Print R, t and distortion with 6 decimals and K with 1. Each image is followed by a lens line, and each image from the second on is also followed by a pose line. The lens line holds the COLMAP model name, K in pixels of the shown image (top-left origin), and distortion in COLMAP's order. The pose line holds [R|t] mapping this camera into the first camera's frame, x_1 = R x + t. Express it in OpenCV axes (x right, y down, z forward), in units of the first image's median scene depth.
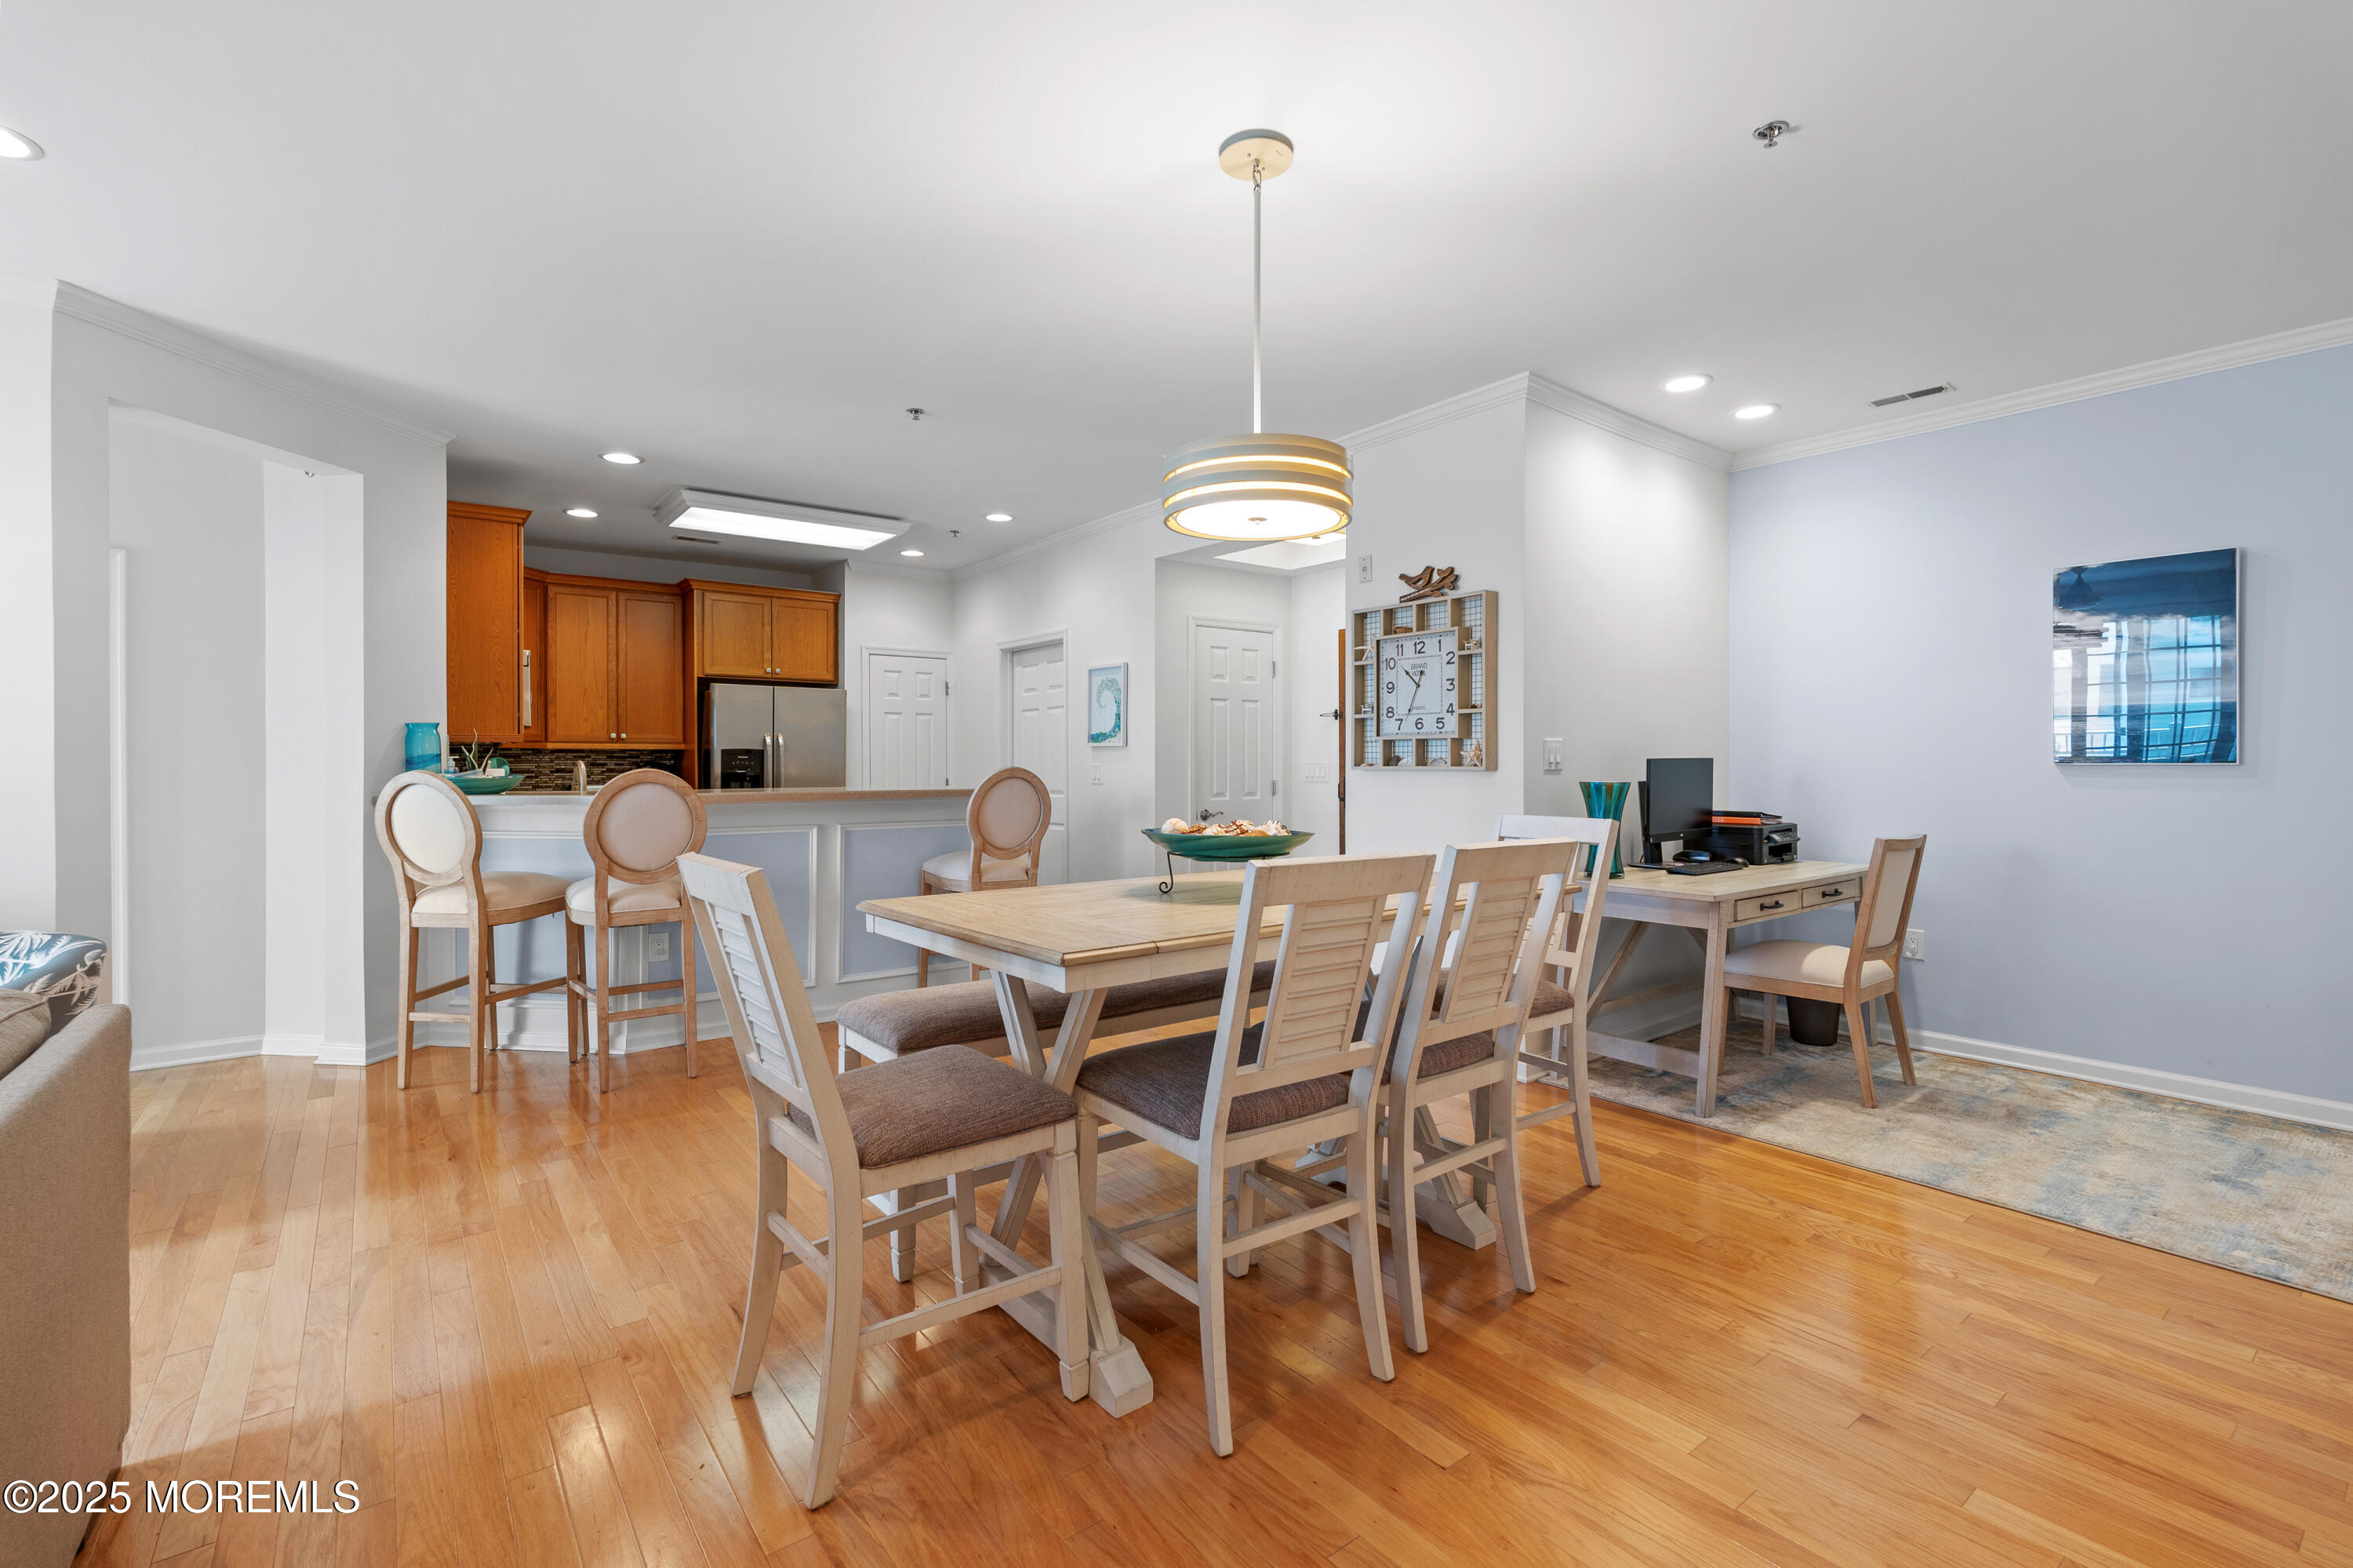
lens RADIAL K [[1033.1, 0, 1151.5], [0, 1033.1, 768.5], [0, 0, 1]] dist [-0.015263, 0.000716]
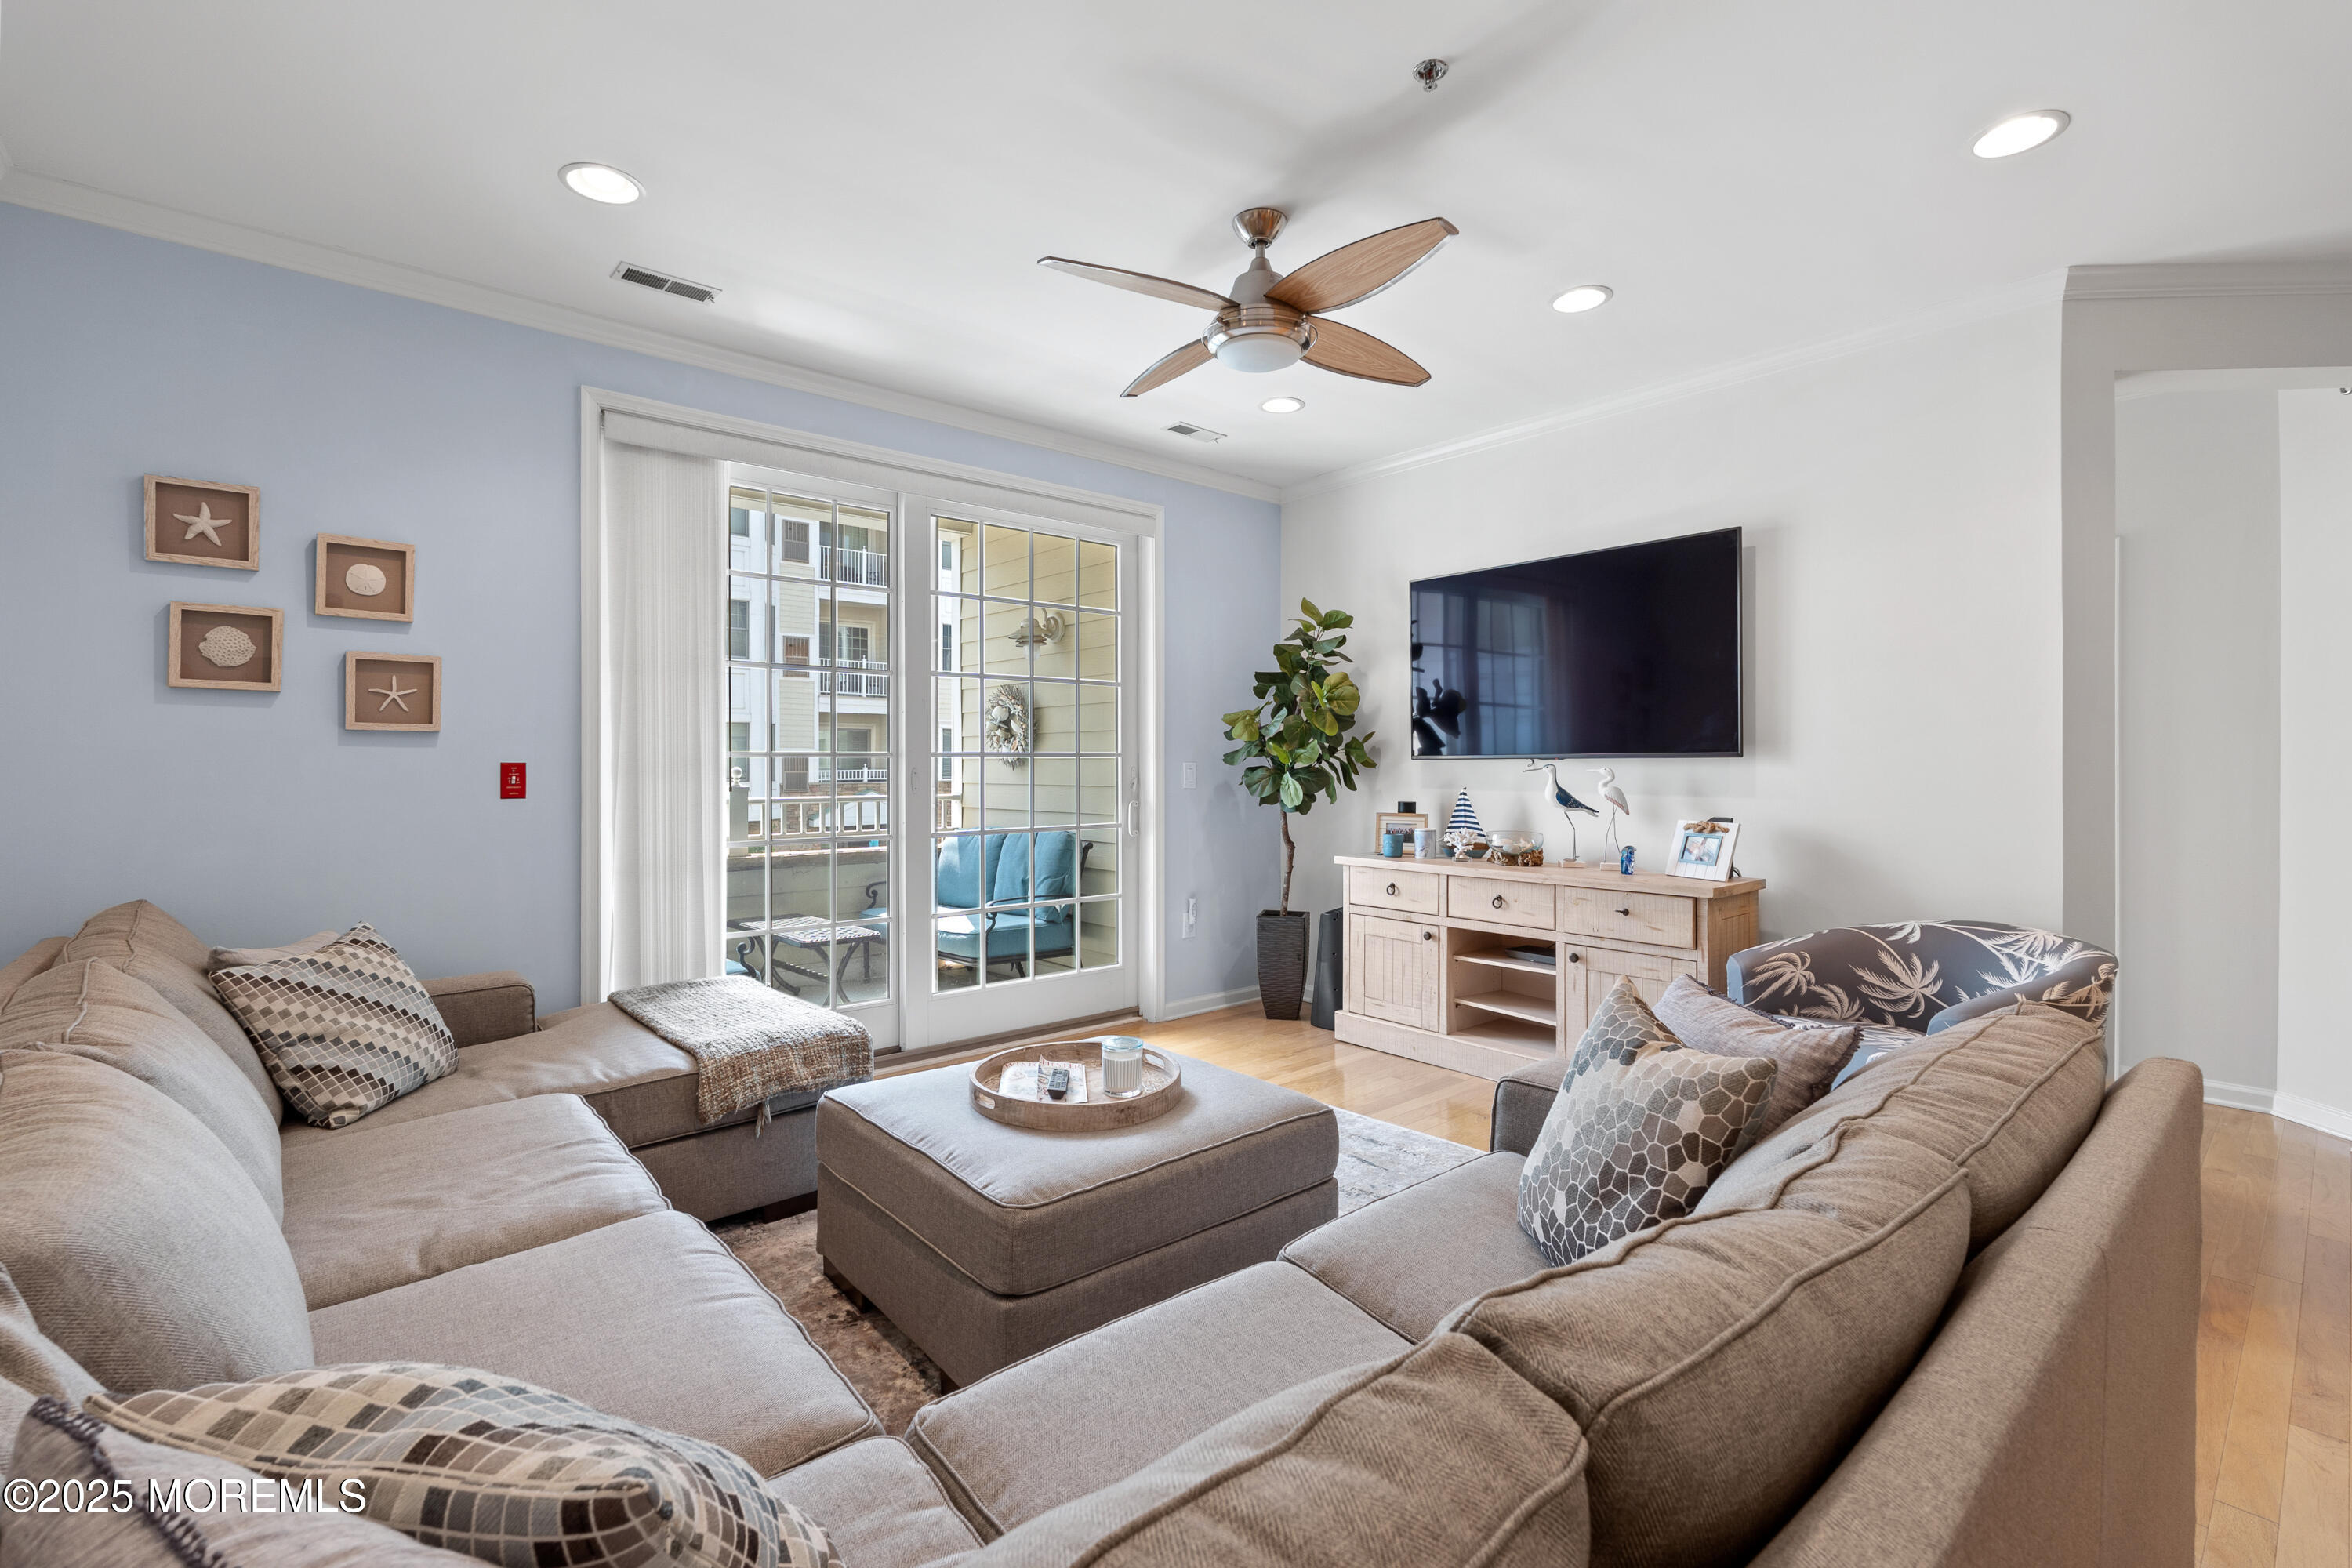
lens RADIAL K [[1048.9, 0, 1177.6], [0, 1048.9, 762.4], [0, 0, 1]] dist [-0.002768, -0.000456]
pose [[0.067717, 0.000297, -0.997705, -0.107385], [-0.009341, 0.999956, -0.000337, 0.002411], [0.997661, 0.009343, 0.067717, 0.063653]]
